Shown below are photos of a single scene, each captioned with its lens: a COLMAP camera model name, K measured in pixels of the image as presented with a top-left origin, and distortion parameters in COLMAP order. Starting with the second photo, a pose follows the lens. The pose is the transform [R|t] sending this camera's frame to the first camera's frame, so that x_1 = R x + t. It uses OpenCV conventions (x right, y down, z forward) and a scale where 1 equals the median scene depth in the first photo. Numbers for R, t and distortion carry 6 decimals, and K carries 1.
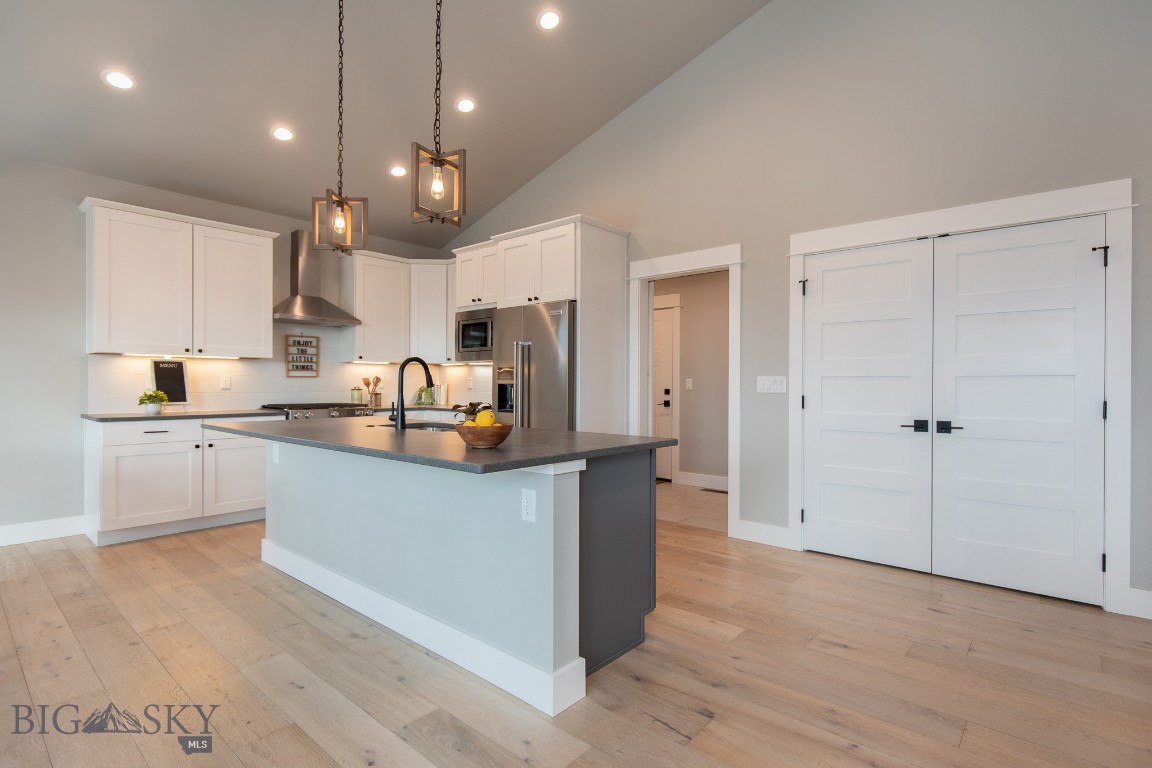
lens RADIAL K [[564.6, 0, 576.0], [0, 564.6, 384.0], [0, 0, 1]] dist [0.000736, -0.000229]
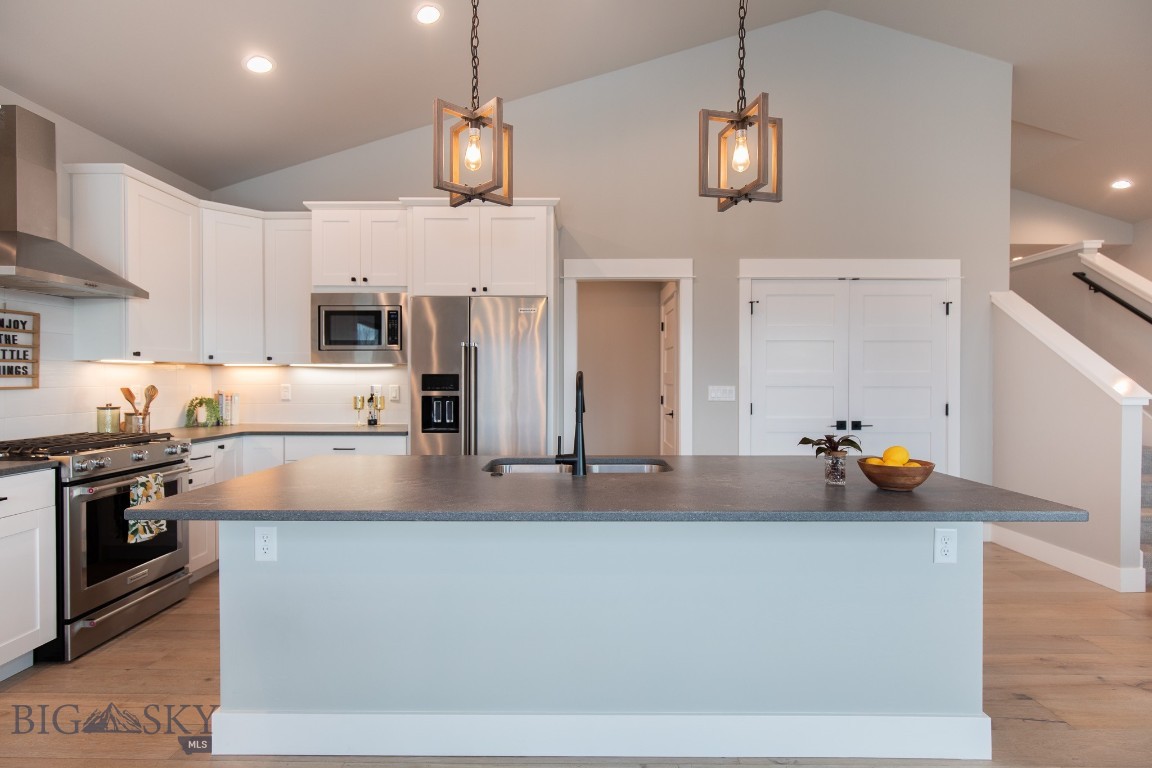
lens RADIAL K [[564.6, 0, 576.0], [0, 564.6, 384.0], [0, 0, 1]] dist [0.000736, -0.000229]
pose [[0.757580, -0.008992, 0.652681, -0.526319], [0.001273, 0.999924, 0.012298, -0.027975], [-0.652741, -0.008485, 0.757533, 0.323855]]
